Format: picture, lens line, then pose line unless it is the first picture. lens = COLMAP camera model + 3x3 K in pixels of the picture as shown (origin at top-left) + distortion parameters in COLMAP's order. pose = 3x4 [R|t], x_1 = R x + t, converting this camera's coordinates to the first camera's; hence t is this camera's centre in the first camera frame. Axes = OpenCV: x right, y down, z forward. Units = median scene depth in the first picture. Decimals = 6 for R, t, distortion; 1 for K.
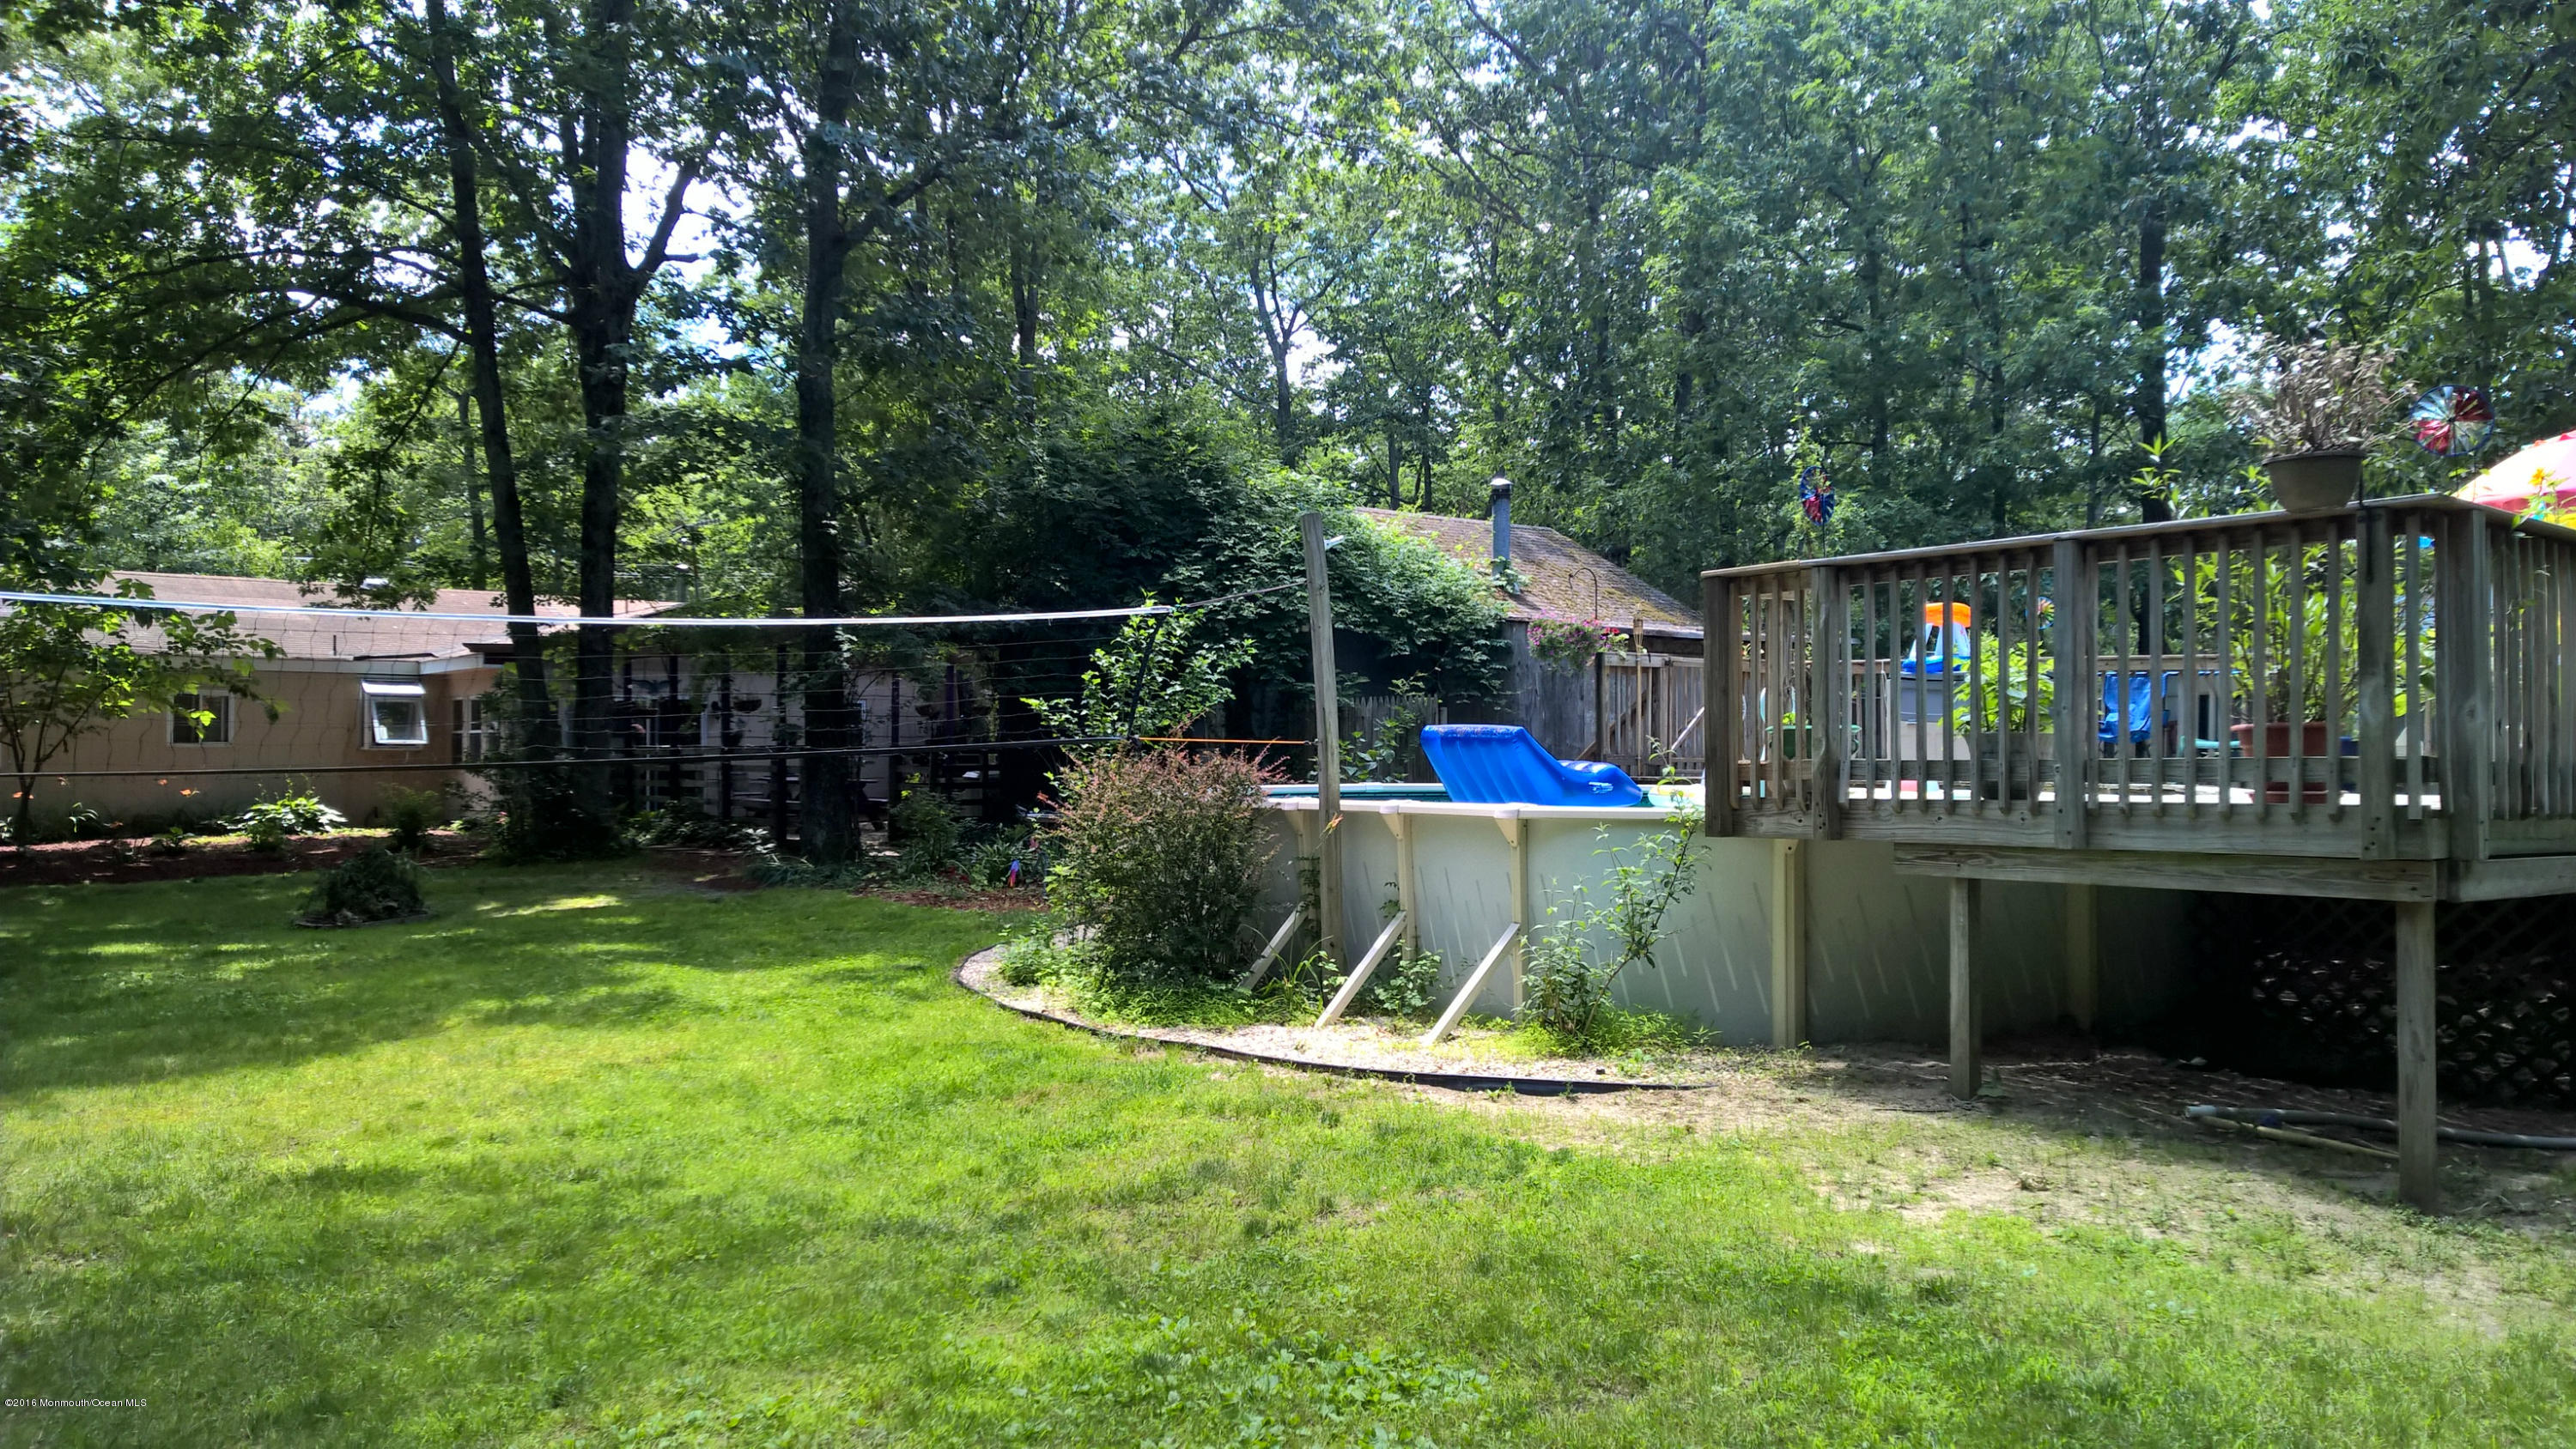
lens RADIAL K [[1698.4, 0, 1295.2], [0, 1698.4, 693.6], [0, 0, 1]] dist [0.067083, -0.069857]
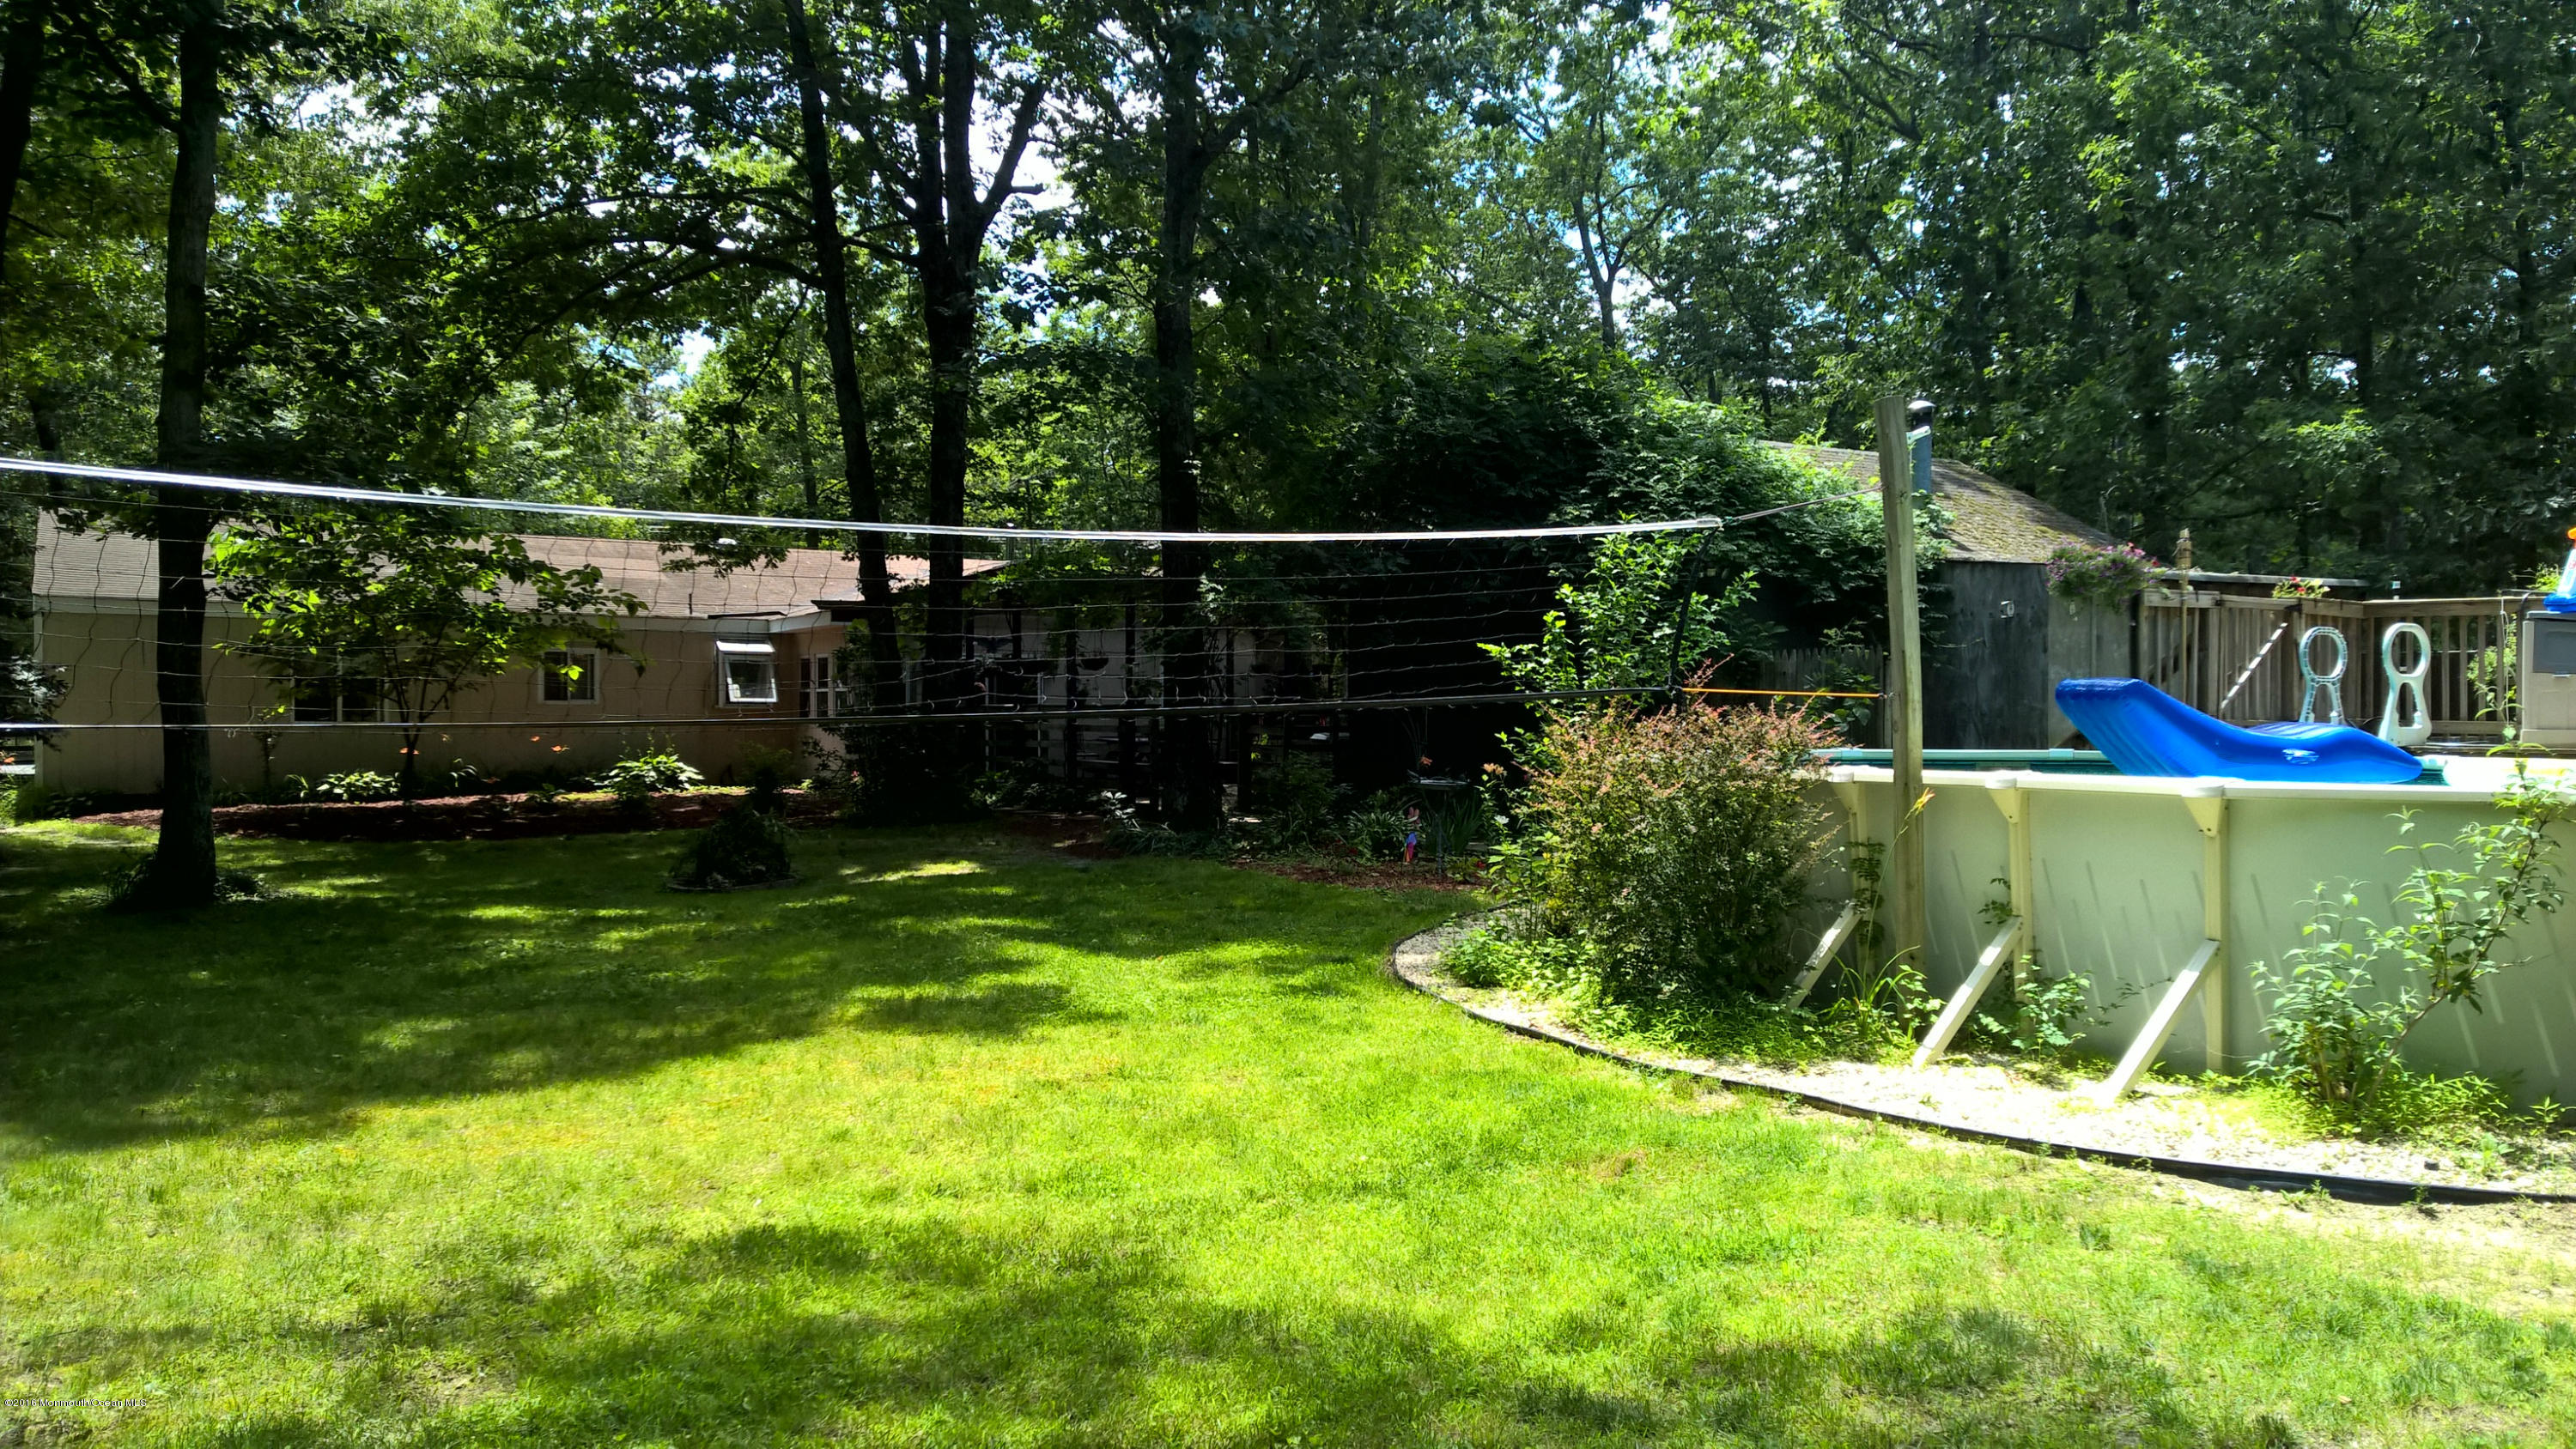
lens RADIAL K [[1698.4, 0, 1295.2], [0, 1698.4, 693.6], [0, 0, 1]] dist [0.067083, -0.069857]
pose [[0.987077, 0.001302, -0.160244, -0.064064], [0.002115, 0.999774, 0.021152, 0.005159], [0.160235, -0.021218, 0.986851, 0.091171]]
